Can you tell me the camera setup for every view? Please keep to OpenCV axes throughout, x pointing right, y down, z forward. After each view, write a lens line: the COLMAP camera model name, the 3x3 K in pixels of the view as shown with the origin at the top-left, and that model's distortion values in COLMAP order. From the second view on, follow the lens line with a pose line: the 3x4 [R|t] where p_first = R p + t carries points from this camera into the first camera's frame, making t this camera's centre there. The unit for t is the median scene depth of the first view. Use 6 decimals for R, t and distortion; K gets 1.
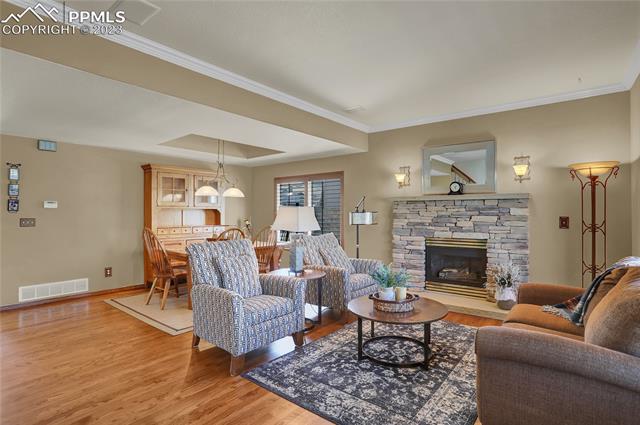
lens RADIAL K [[326.5, 0, 322.9], [0, 326.5, 211.3], [0, 0, 1]] dist [-0.024034, 0.000105]
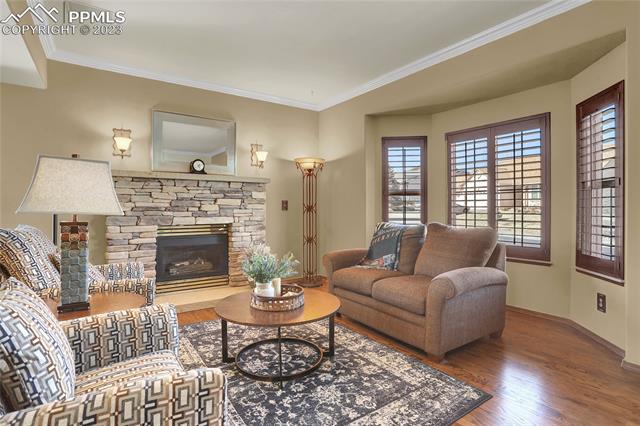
lens RADIAL K [[326.0, 0, 321.4], [0, 326.0, 212.7], [0, 0, 1]] dist [-0.056440, 0.001418]
pose [[0.286111, -0.008549, 0.958158, -0.398597], [-0.001514, 0.999955, 0.009374, 0.053127], [-0.958195, -0.004132, 0.286085, 0.542626]]
